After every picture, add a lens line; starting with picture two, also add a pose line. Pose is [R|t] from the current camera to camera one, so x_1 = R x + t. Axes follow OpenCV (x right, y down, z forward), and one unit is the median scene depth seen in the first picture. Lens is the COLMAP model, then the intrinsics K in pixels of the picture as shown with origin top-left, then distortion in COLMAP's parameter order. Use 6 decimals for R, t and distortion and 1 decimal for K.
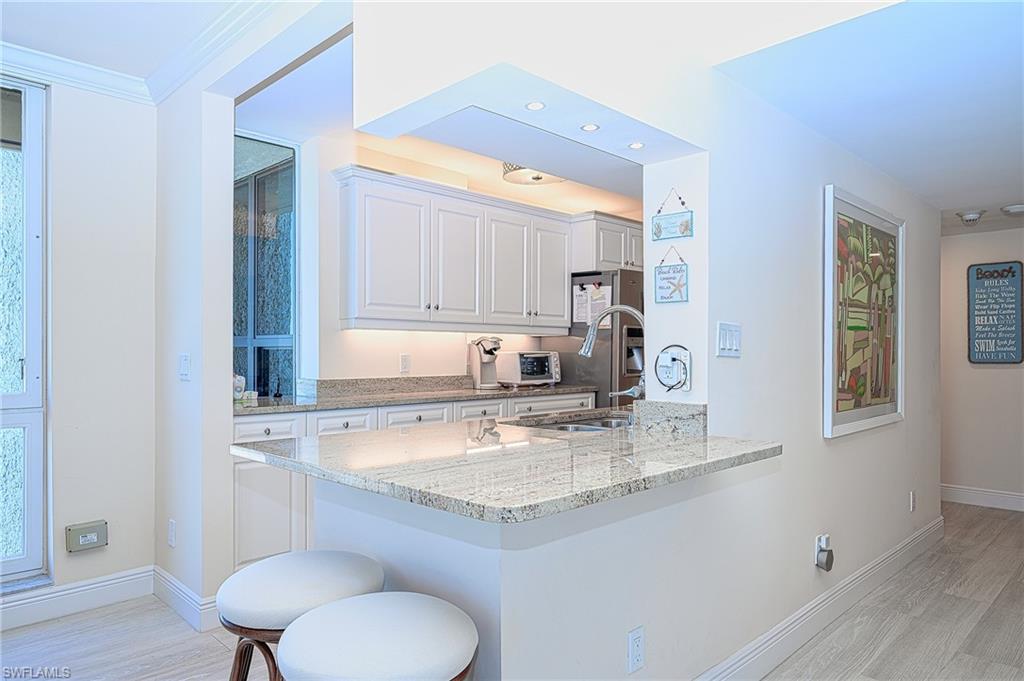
lens RADIAL K [[654.4, 0, 515.3], [0, 654.4, 353.9], [0, 0, 1]] dist [0.000643, 0.000155]
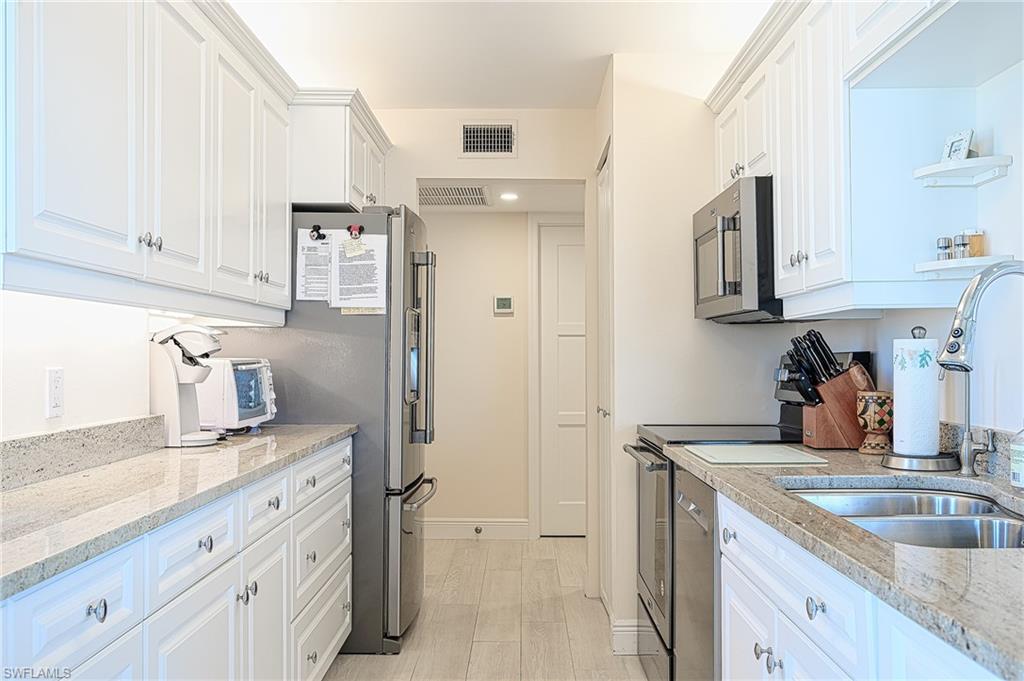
lens RADIAL K [[884.0, 0, 512.0], [0, 884.0, 340.5], [0, 0, 1]] dist [0.000838, -0.000171]
pose [[0.713811, 0.009774, 0.700270, -0.284369], [0.004989, 0.999806, -0.019040, -0.003334], [-0.700321, 0.017084, 0.713624, 0.410549]]
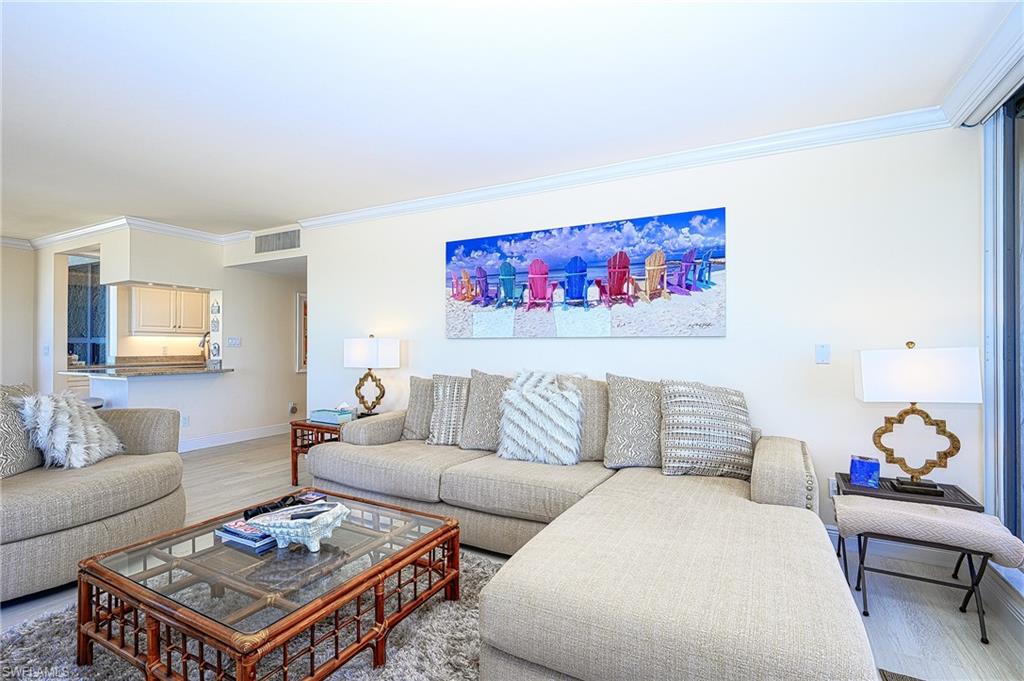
lens RADIAL K [[463.5, 0, 512.0], [0, 463.5, 340.5], [0, 0, 1]] dist [-0.000687, -0.000739]
pose [[0.956157, 0.000765, 0.292855, 0.470485], [0.002676, 0.999932, -0.011350, 0.002246], [-0.292844, 0.011636, 0.956090, -0.846169]]
